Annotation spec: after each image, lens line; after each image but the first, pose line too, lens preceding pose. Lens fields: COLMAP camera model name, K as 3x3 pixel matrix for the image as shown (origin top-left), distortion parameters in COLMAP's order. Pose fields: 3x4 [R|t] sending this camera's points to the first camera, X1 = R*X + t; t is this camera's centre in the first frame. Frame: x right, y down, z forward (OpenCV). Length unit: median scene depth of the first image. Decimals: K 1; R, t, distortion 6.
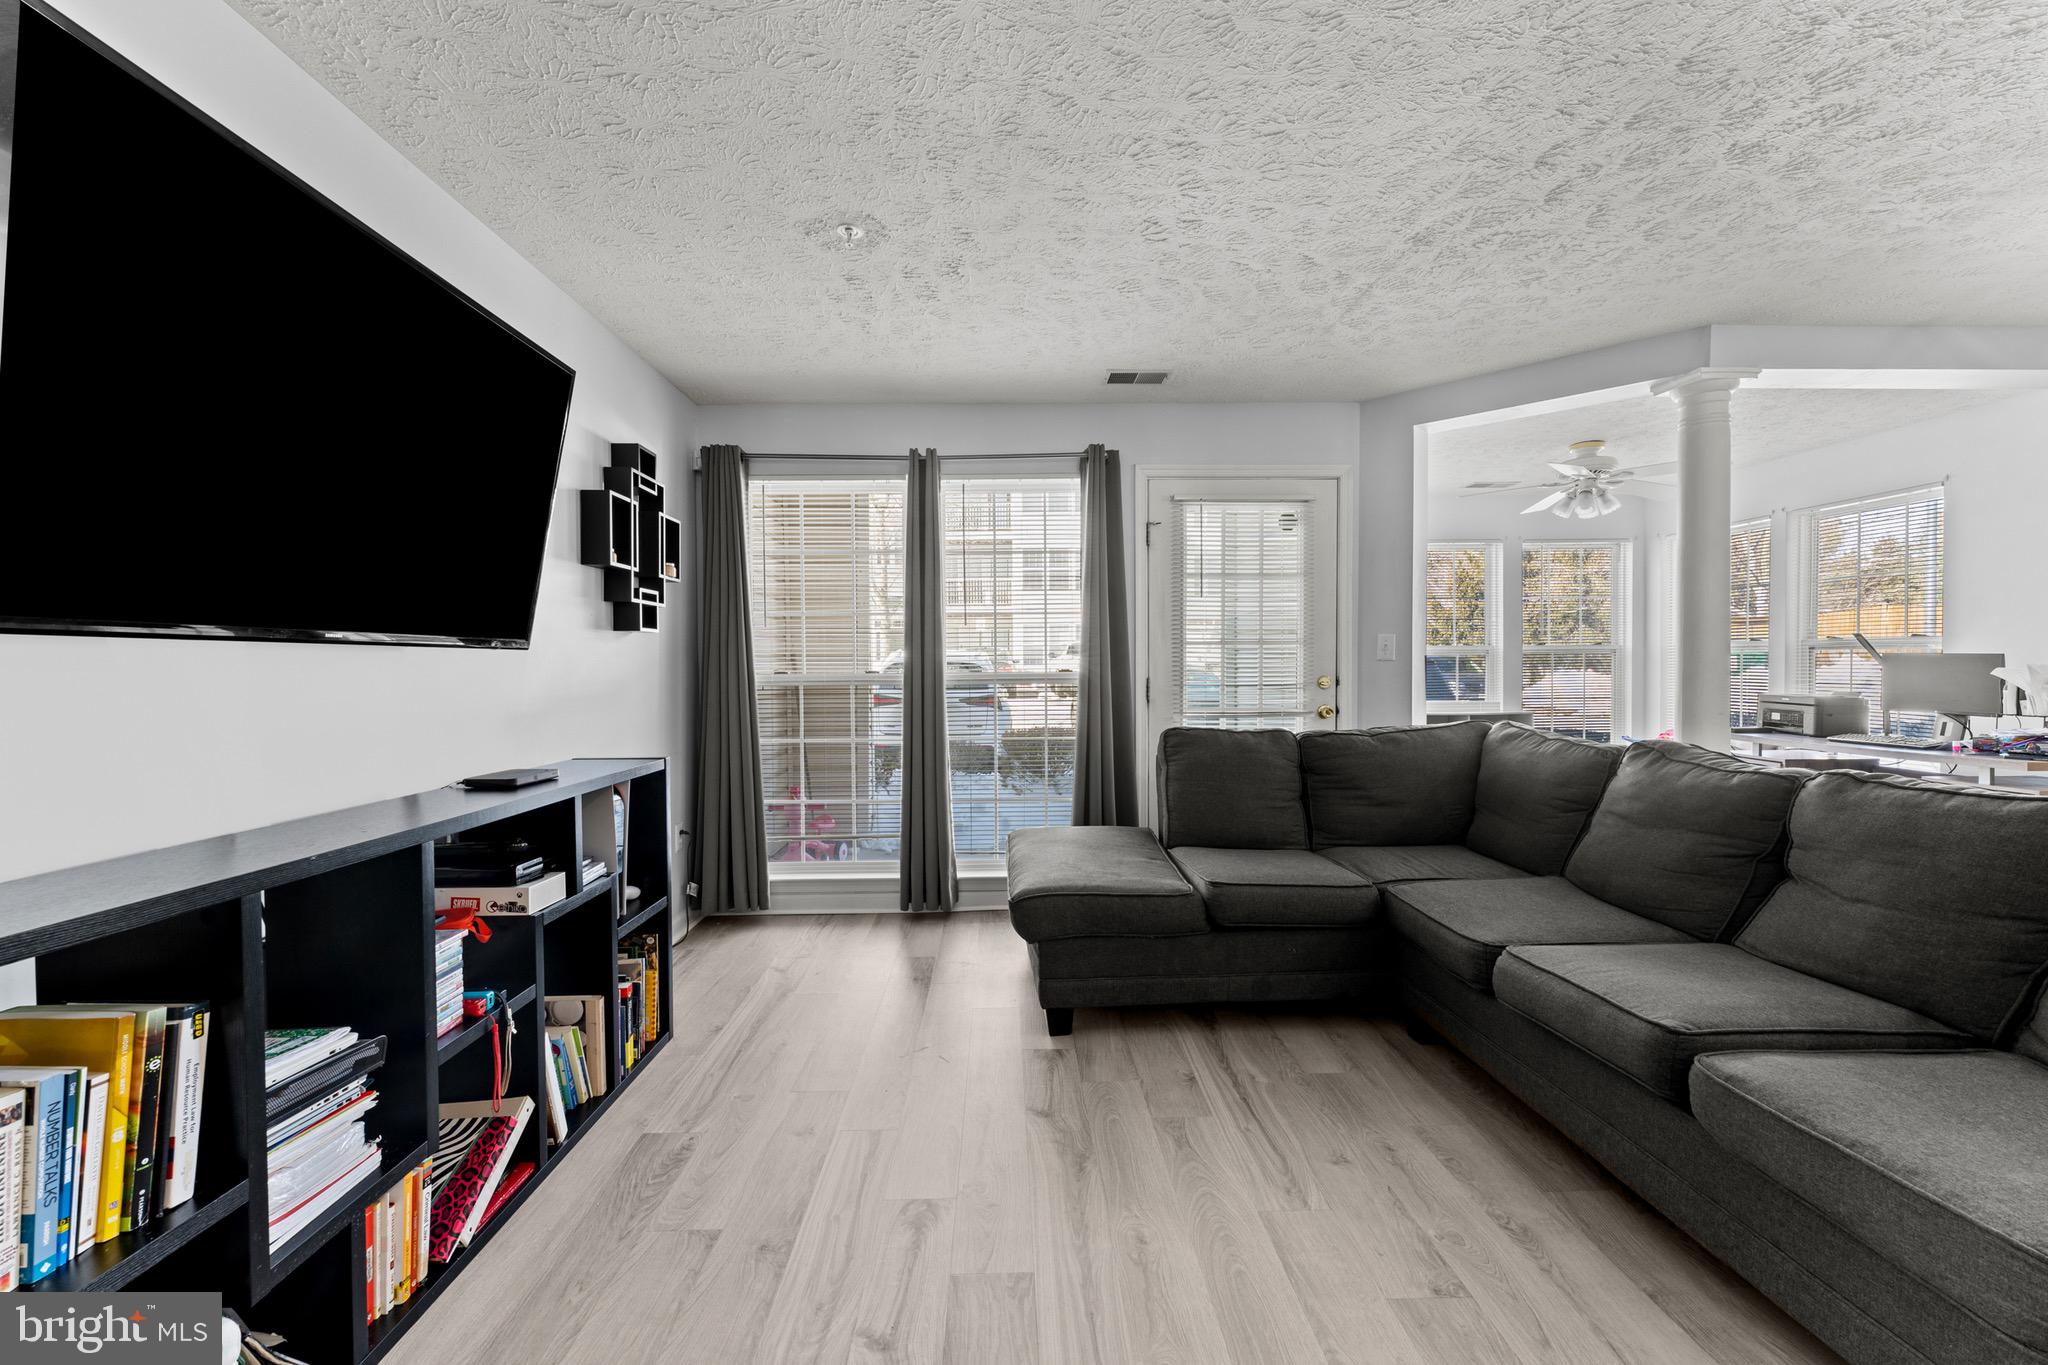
lens RADIAL K [[834.9, 0, 1009.1], [0, 834.9, 680.4], [0, 0, 1]] dist [0.001121, 0.000214]
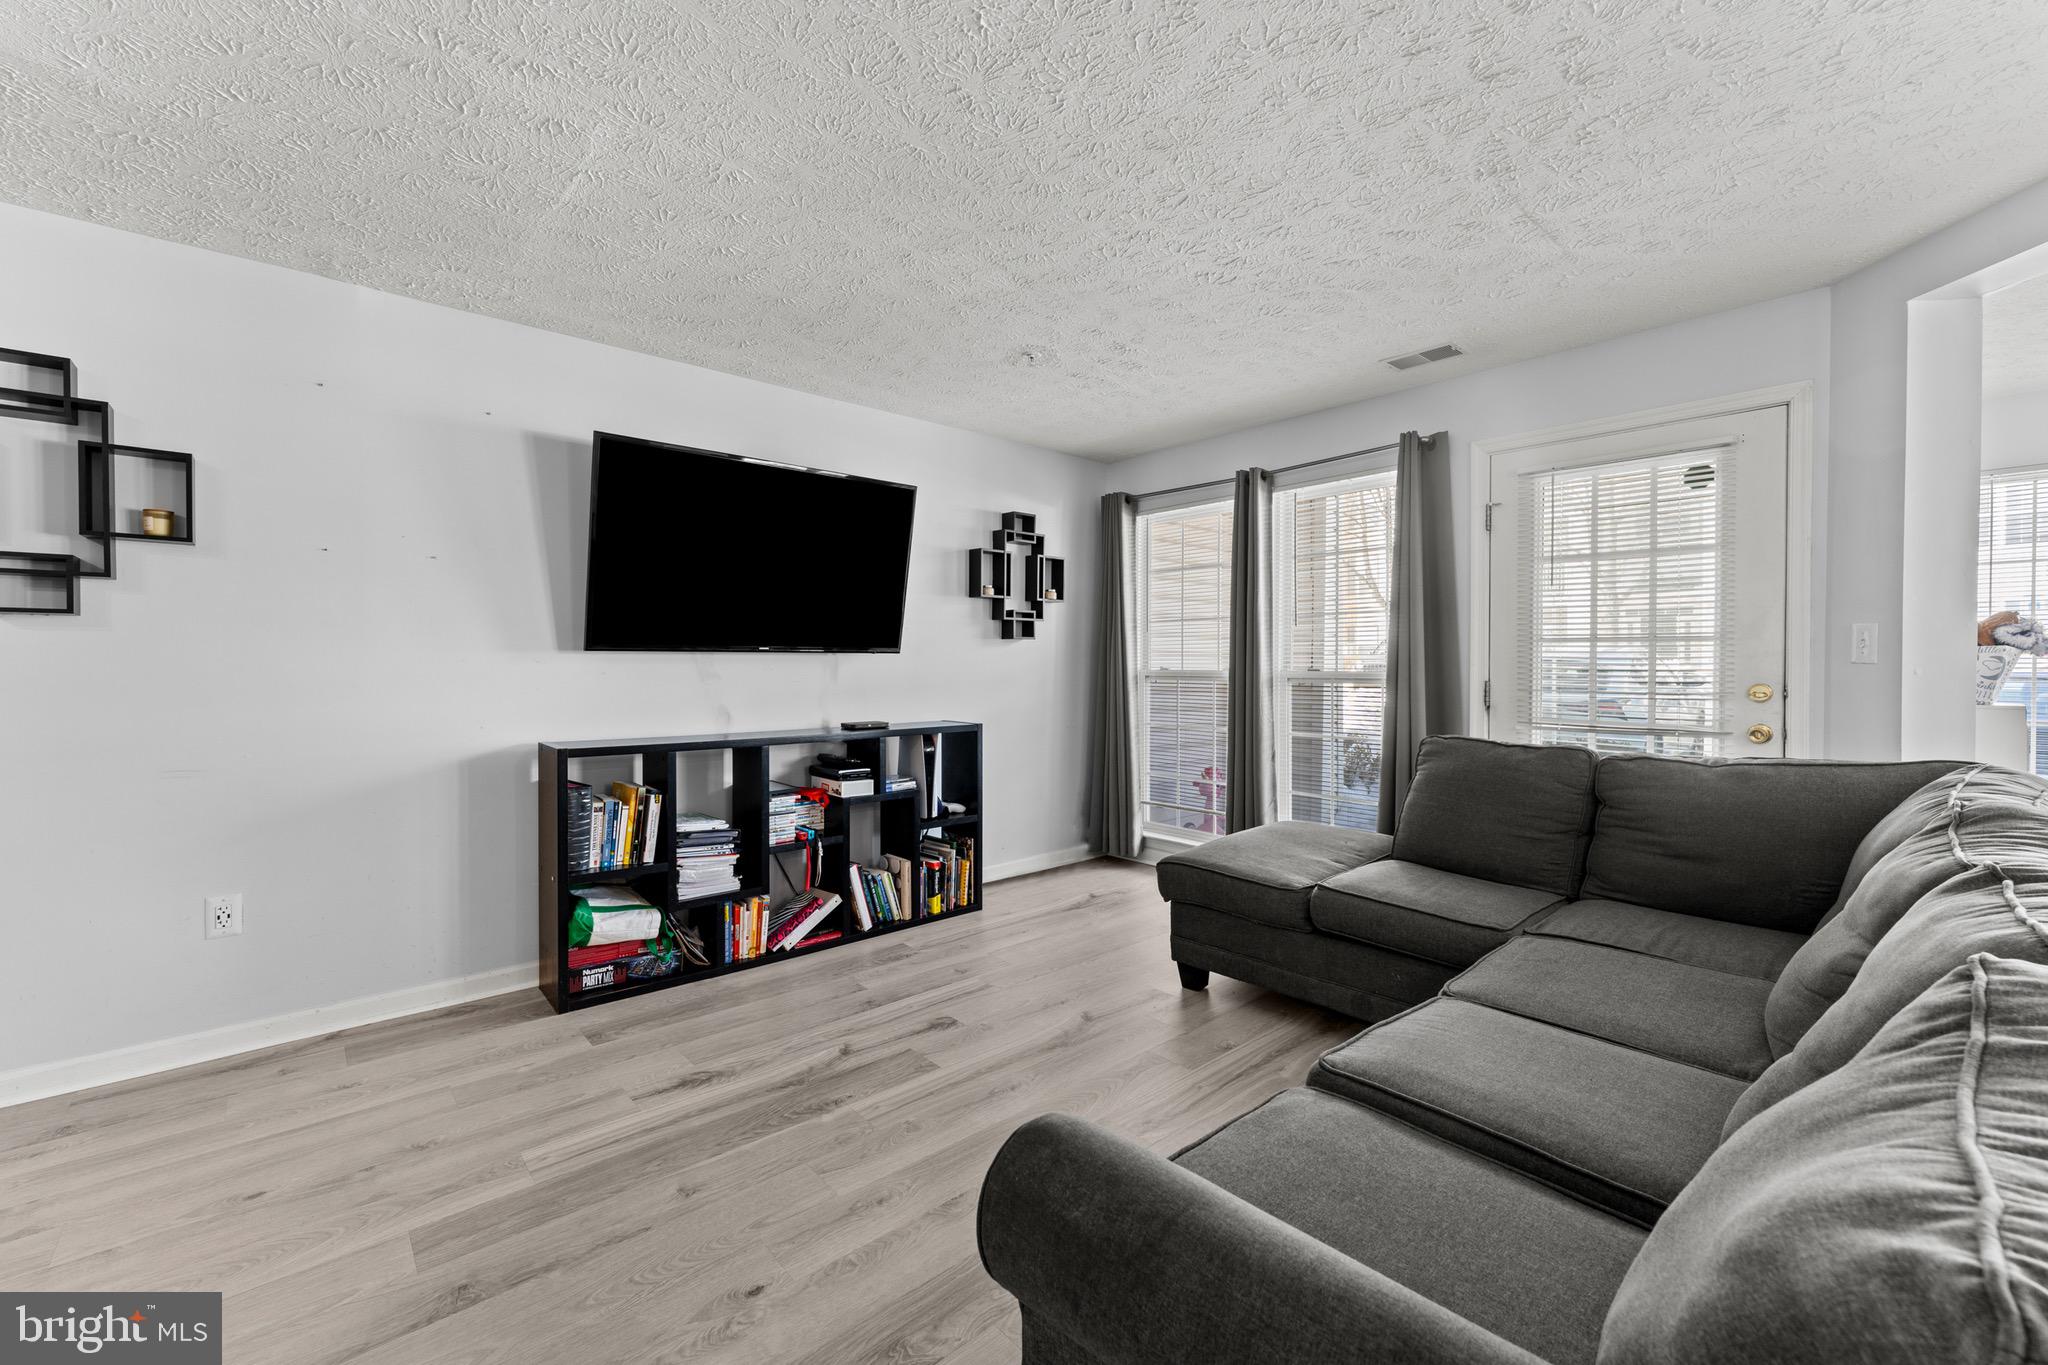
lens RADIAL K [[835.1, 0, 1015.4], [0, 835.1, 669.5], [0, 0, 1]] dist [0.002543, 0.000147]
pose [[0.637902, 0.013953, -0.769991, 0.816365], [-0.019486, 0.999808, 0.001974, -0.010809], [0.769871, 0.013745, 0.638051, 0.083030]]
